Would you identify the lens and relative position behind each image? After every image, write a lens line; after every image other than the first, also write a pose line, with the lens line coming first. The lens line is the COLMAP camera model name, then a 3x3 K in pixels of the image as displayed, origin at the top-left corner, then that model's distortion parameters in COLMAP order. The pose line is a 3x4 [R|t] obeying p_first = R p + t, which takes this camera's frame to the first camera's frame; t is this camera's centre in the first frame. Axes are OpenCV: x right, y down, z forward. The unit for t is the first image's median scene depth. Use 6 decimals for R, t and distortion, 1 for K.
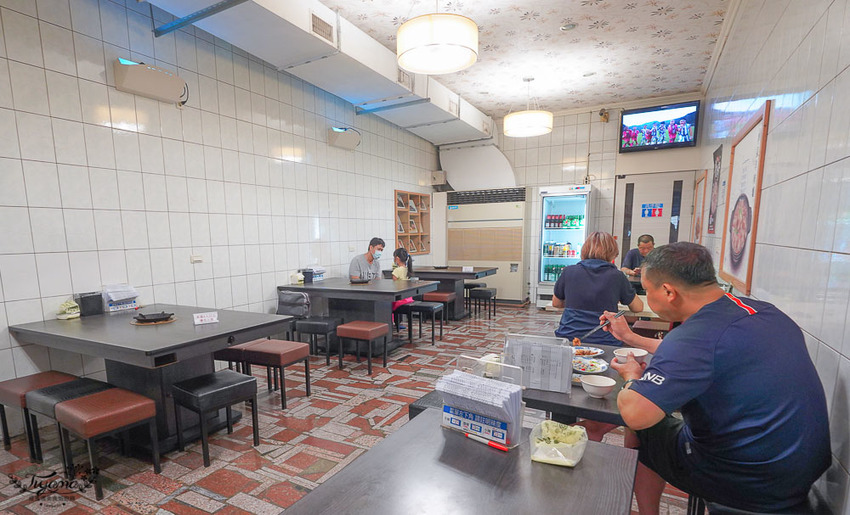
lens RADIAL K [[447.4, 0, 390.2], [0, 447.4, 304.9], [0, 0, 1]] dist [0.000526, 0.000094]
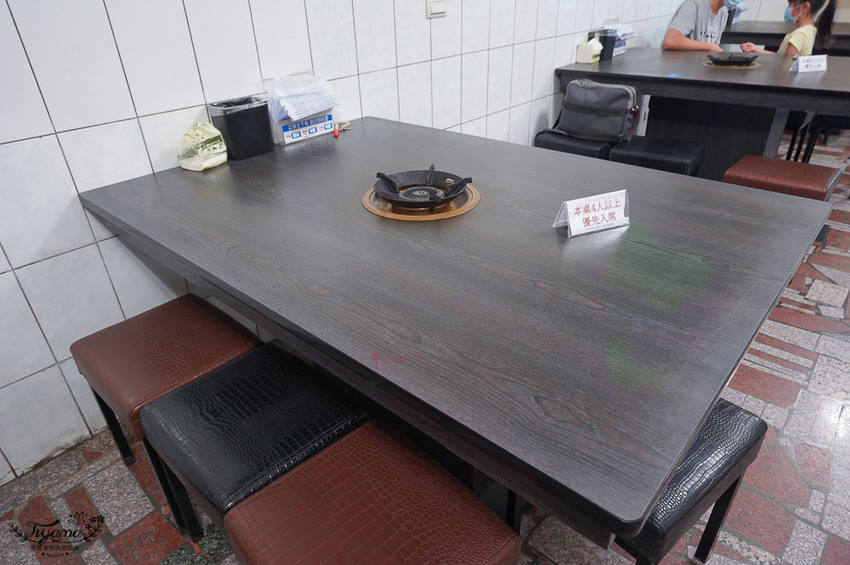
lens RADIAL K [[524.7, 0, 426.6], [0, 524.7, 281.8], [0, 0, 1]] dist [0.008599, 0.001708]
pose [[0.975427, 0.094896, -0.198839, -0.320870], [-0.015917, 0.930482, 0.365992, -0.041922], [0.219747, -0.353834, 0.909127, 0.440076]]
